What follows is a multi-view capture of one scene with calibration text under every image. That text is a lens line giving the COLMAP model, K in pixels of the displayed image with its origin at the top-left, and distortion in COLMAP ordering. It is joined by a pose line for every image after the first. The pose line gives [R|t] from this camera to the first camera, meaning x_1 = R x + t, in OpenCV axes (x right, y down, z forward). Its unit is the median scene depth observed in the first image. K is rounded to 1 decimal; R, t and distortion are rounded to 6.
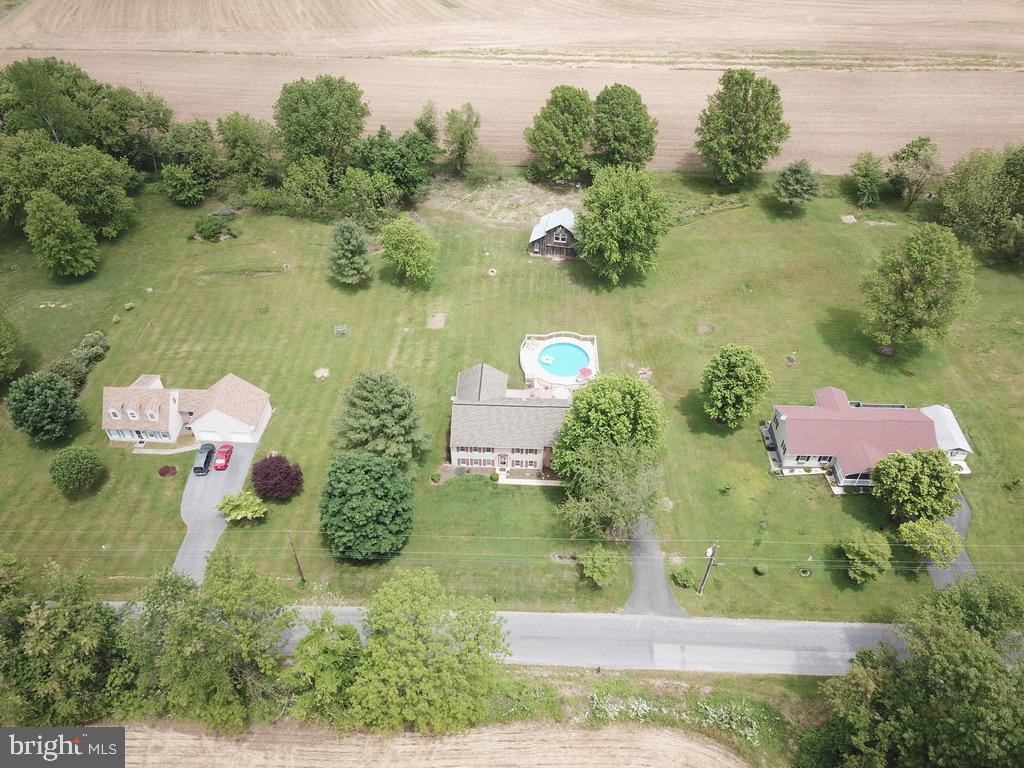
lens RADIAL K [[786.4, 0, 512.0], [0, 786.4, 384.0], [0, 0, 1]] dist [0.039988, -0.031984]
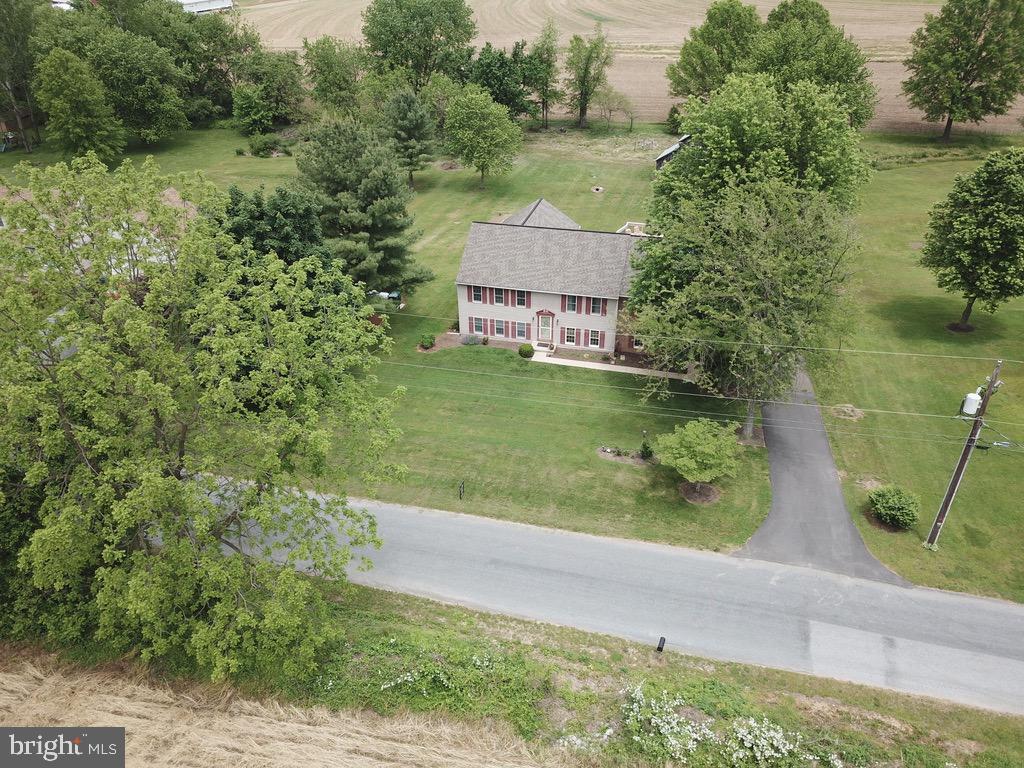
lens RADIAL K [[786.4, 0, 512.0], [0, 786.4, 384.0], [0, 0, 1]] dist [0.039988, -0.031984]
pose [[0.975339, 0.101256, -0.196113, 0.092941], [-0.142451, 0.967501, -0.208923, 0.300562], [0.168585, 0.231708, 0.958066, 0.532934]]
